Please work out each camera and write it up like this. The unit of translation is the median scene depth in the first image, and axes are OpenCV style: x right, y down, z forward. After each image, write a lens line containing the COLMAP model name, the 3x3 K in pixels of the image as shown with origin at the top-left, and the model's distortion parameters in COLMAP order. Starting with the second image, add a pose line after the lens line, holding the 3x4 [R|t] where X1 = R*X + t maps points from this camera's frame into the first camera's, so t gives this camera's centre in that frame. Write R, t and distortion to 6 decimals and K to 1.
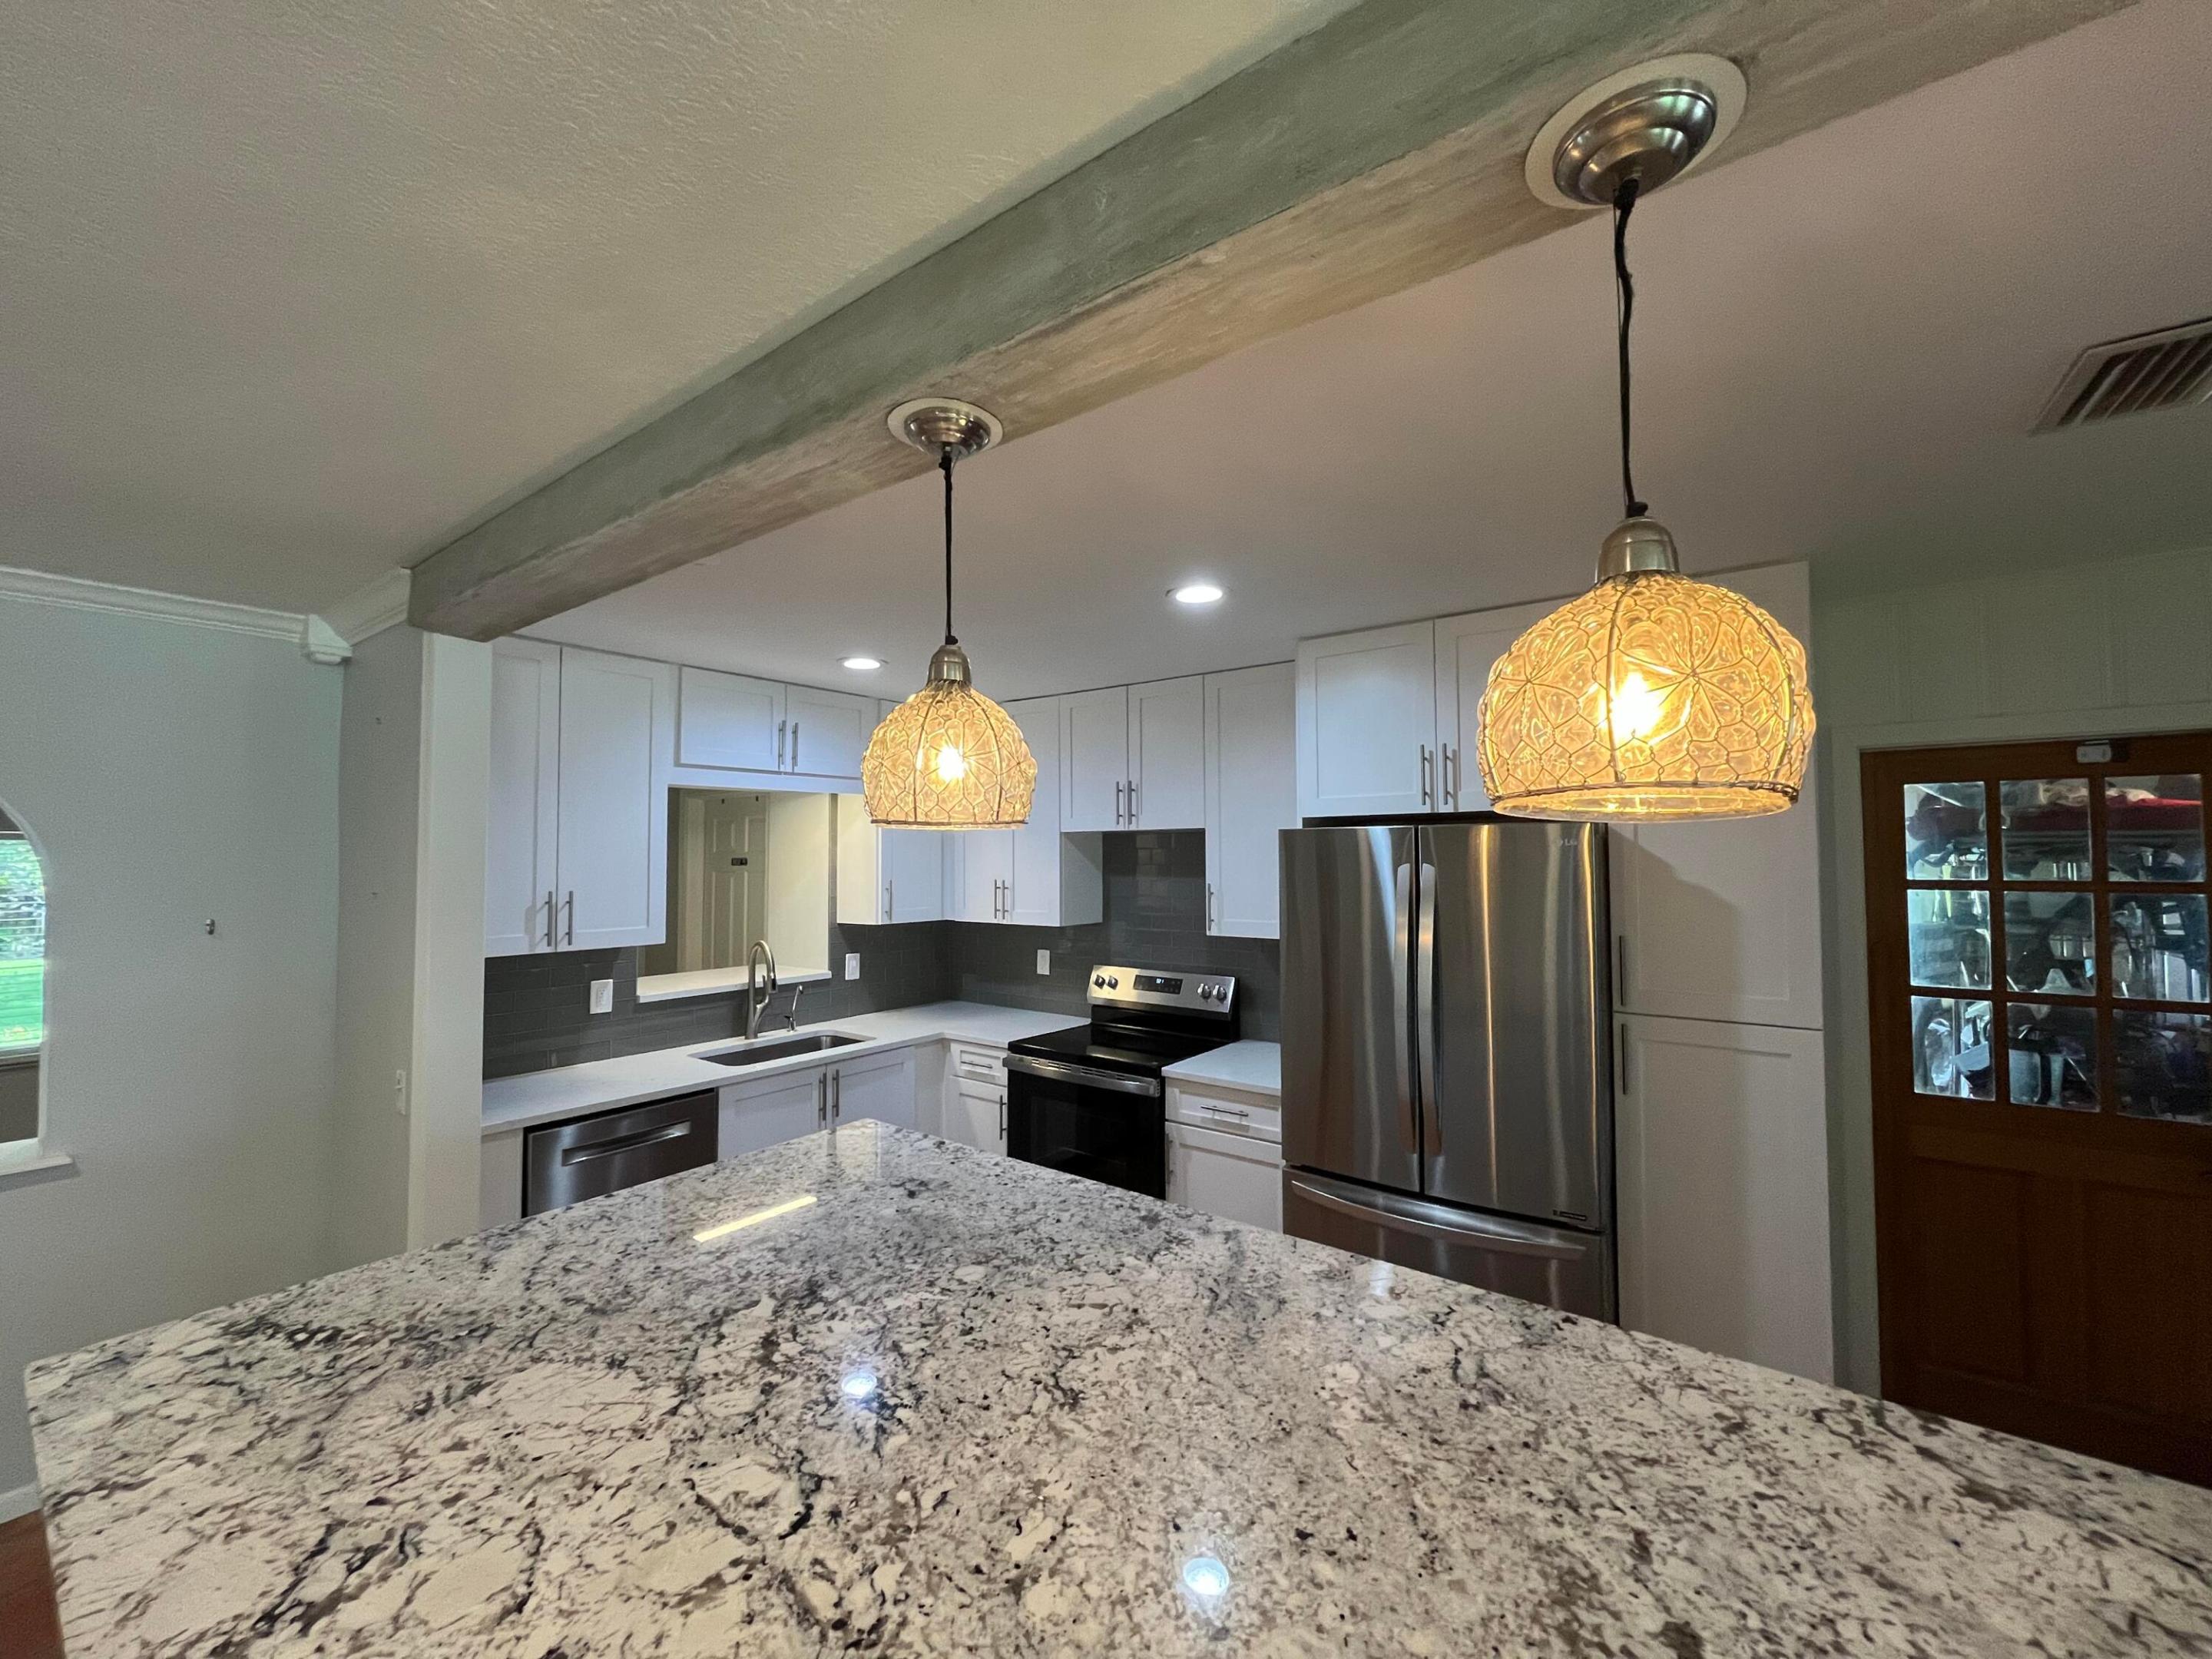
lens RADIAL K [[890.0, 0, 1102.7], [0, 890.0, 826.6], [0, 0, 1]] dist [-0.002539, -0.000362]
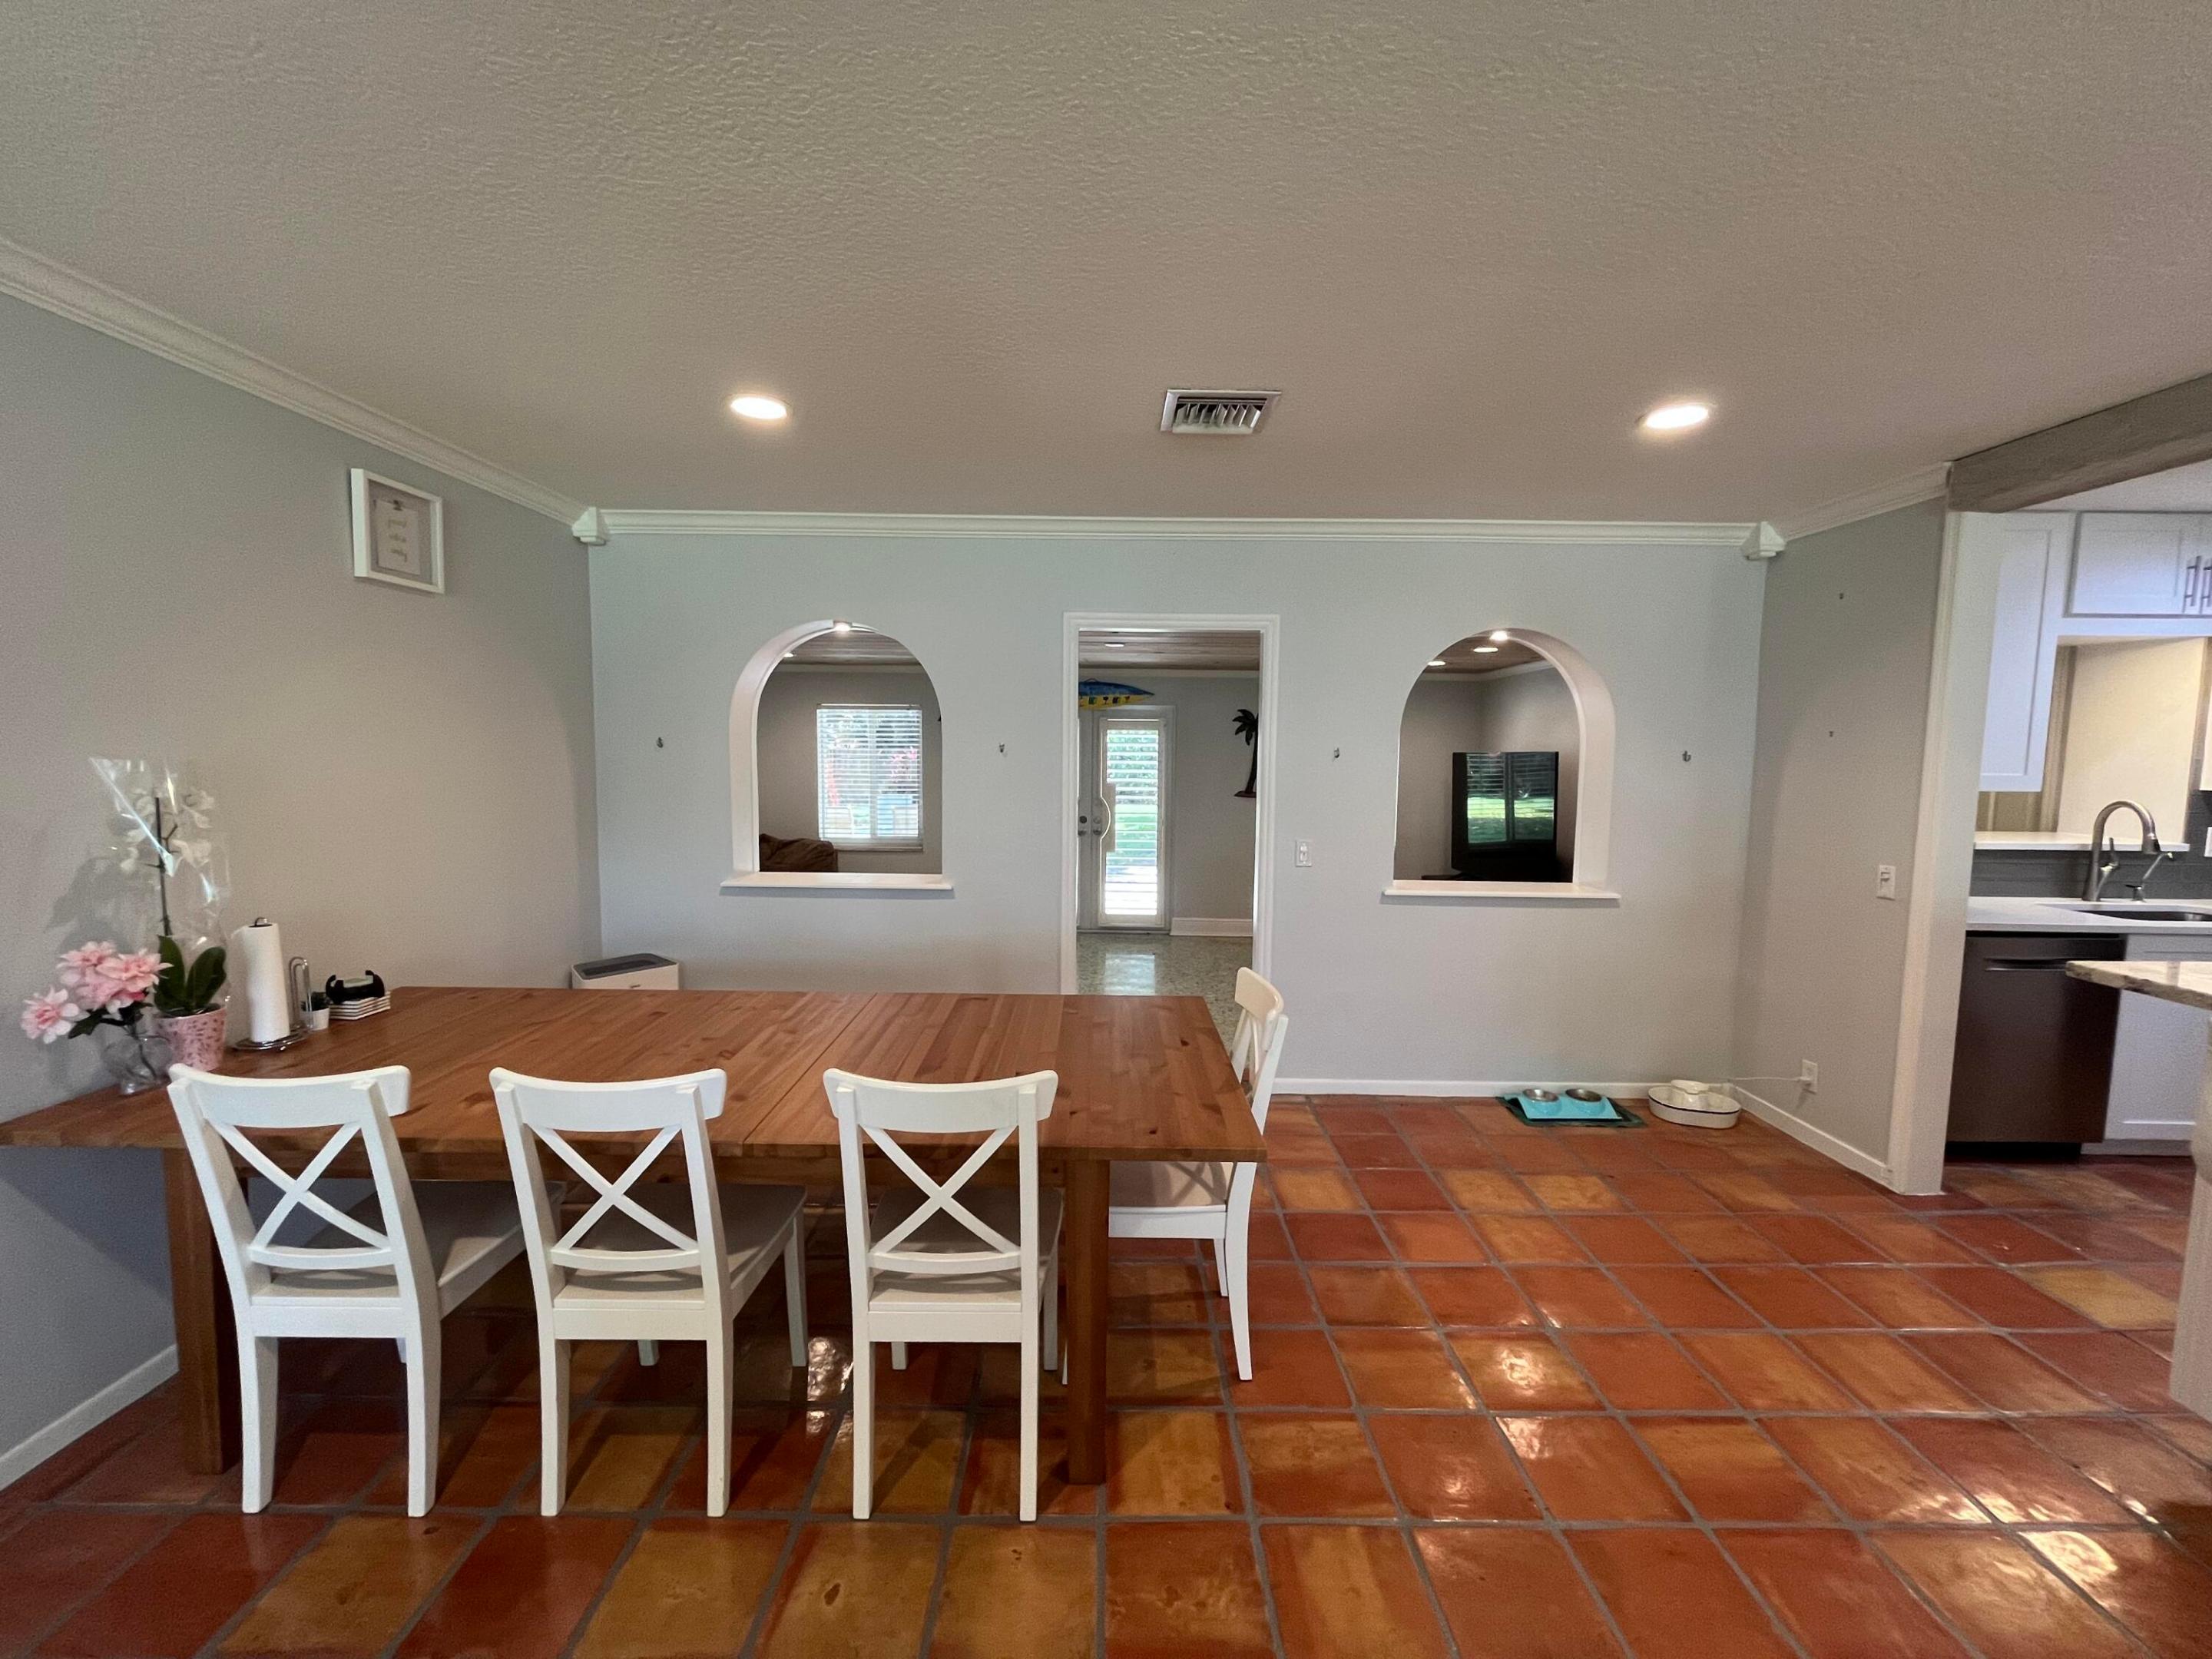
lens RADIAL K [[890.0, 0, 1103.0], [0, 890.0, 826.8], [0, 0, 1]] dist [-0.002539, -0.000362]
pose [[0.597157, 0.079696, -0.798155, -0.778400], [0.015355, 0.993734, 0.110713, 0.099876], [0.801977, -0.078369, 0.592191, -1.204662]]
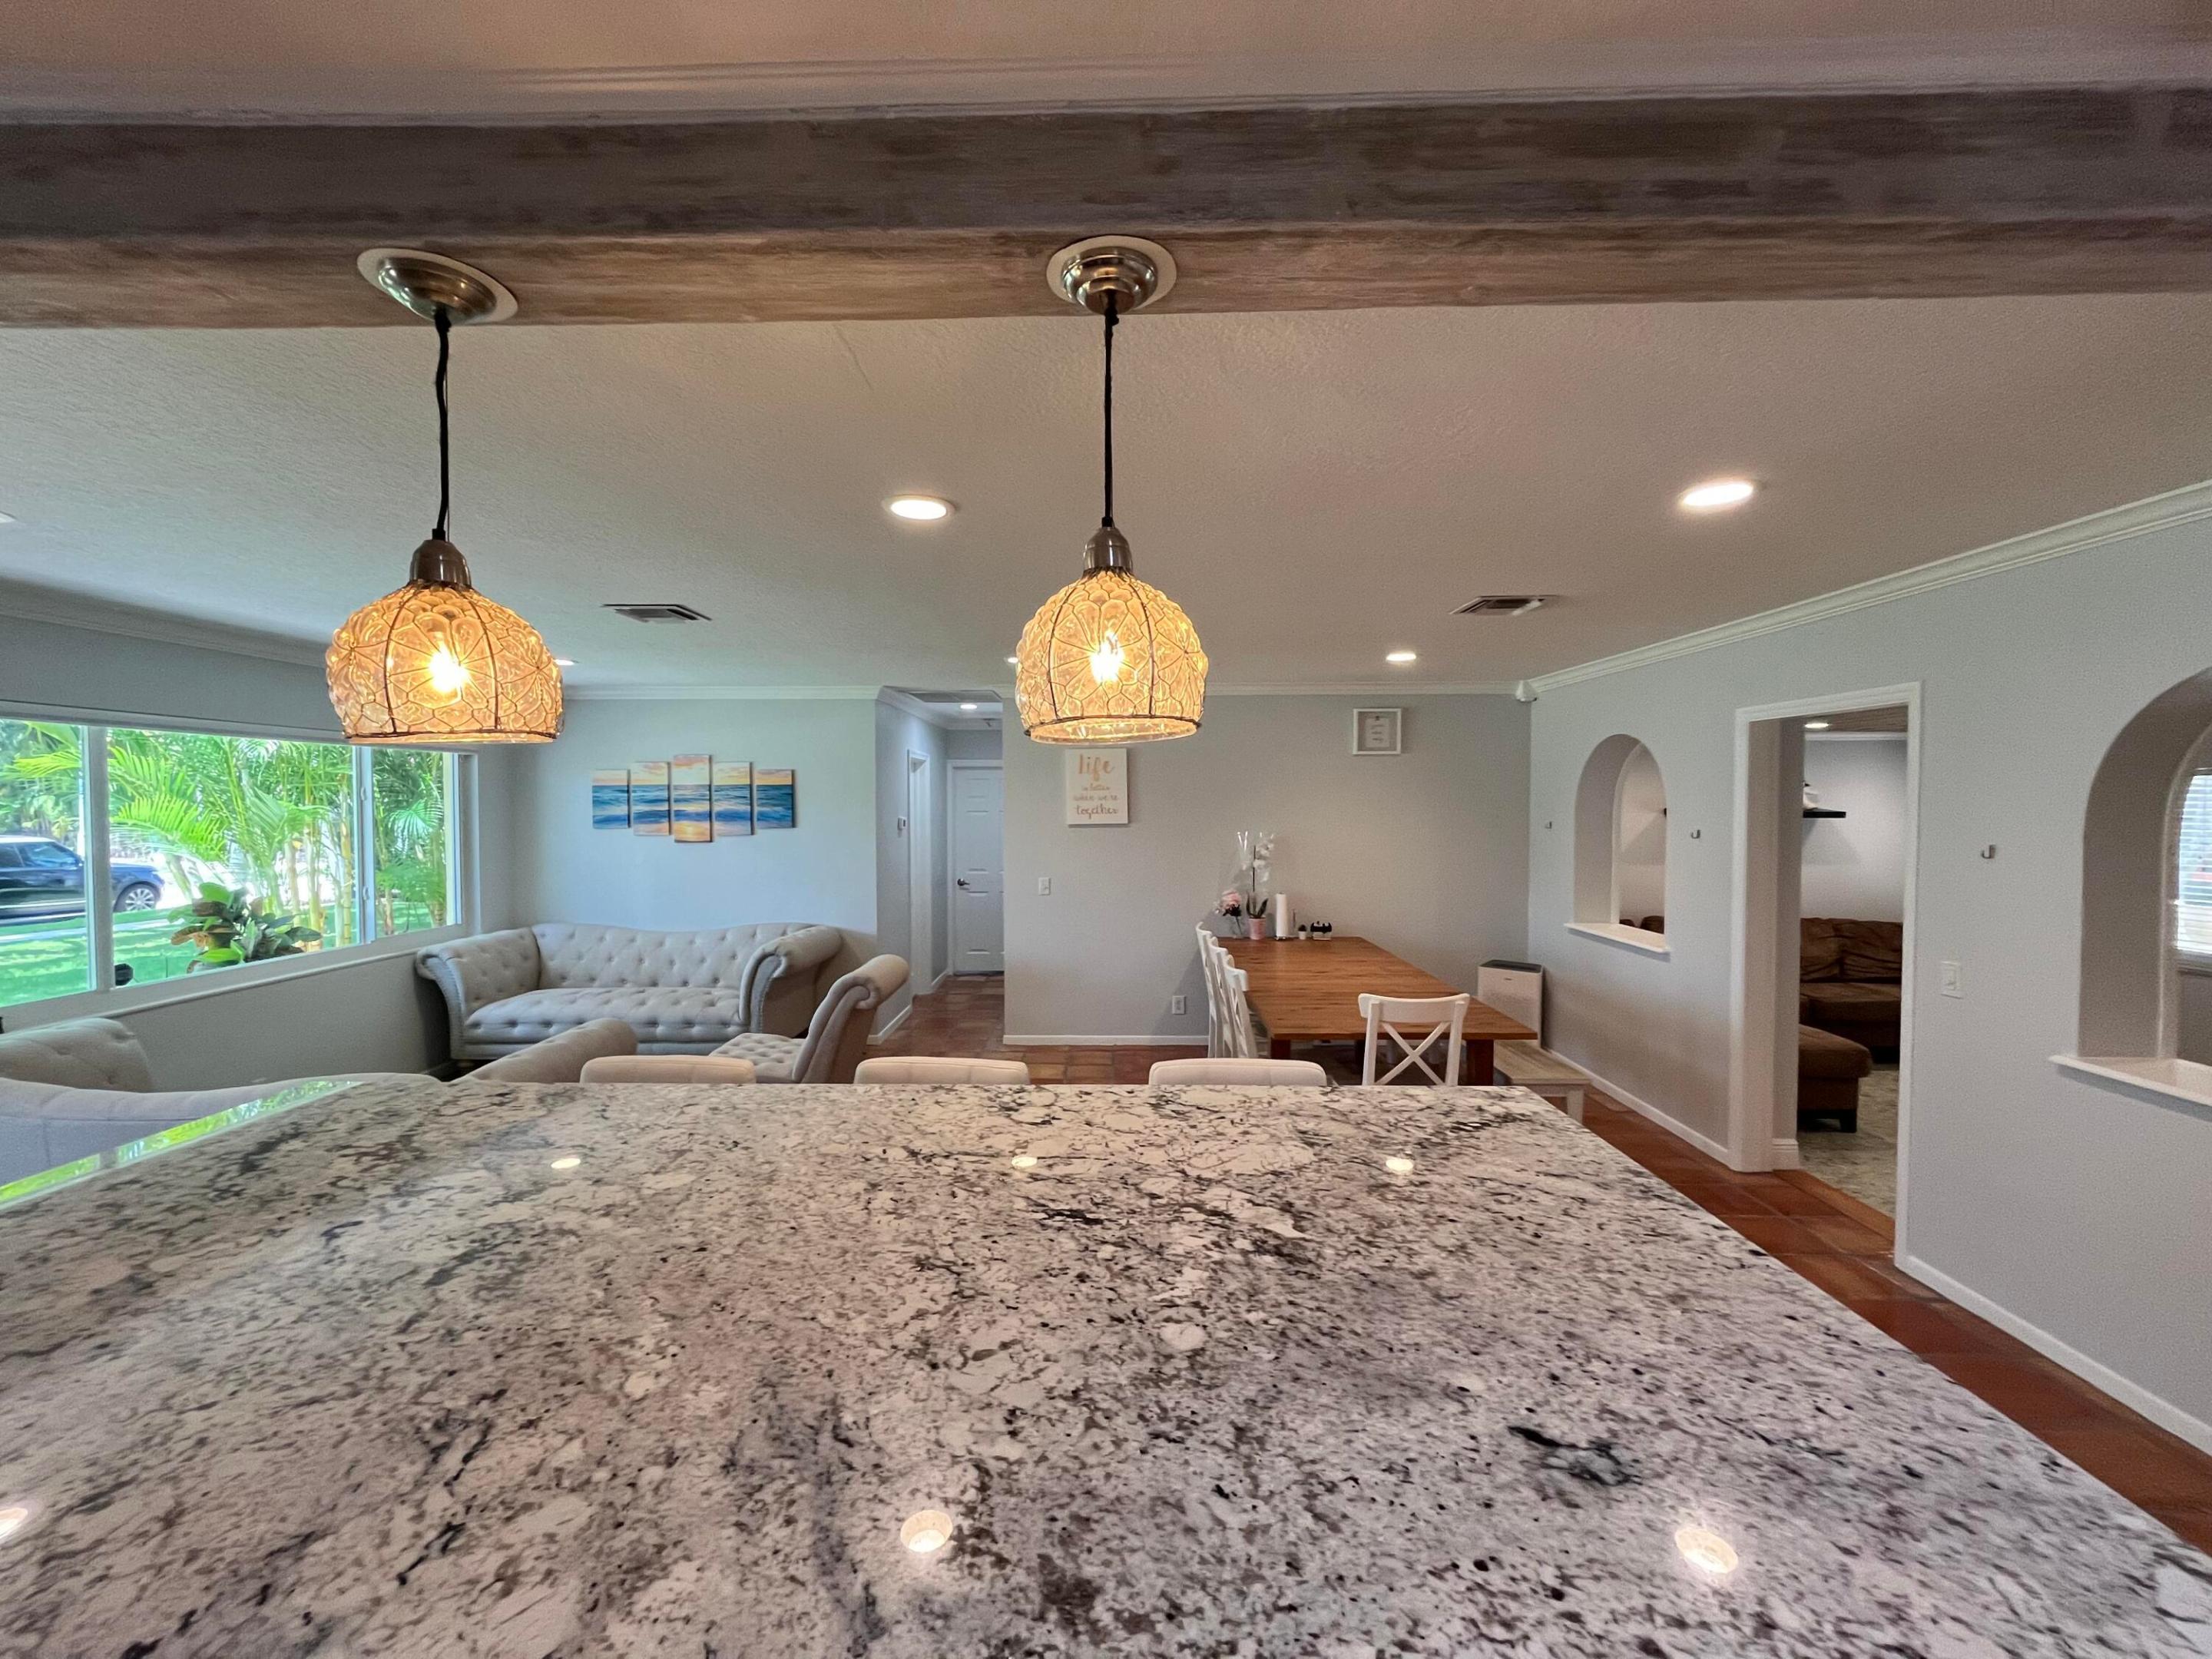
lens RADIAL K [[890.0, 0, 1103.1], [0, 890.0, 824.3], [0, 0, 1]] dist [-0.002539, -0.000362]
pose [[-0.807574, 0.018177, -0.589486, 0.314322], [0.024312, 0.999701, -0.002481, 0.079790], [0.589265, -0.016335, -0.807775, 1.498475]]
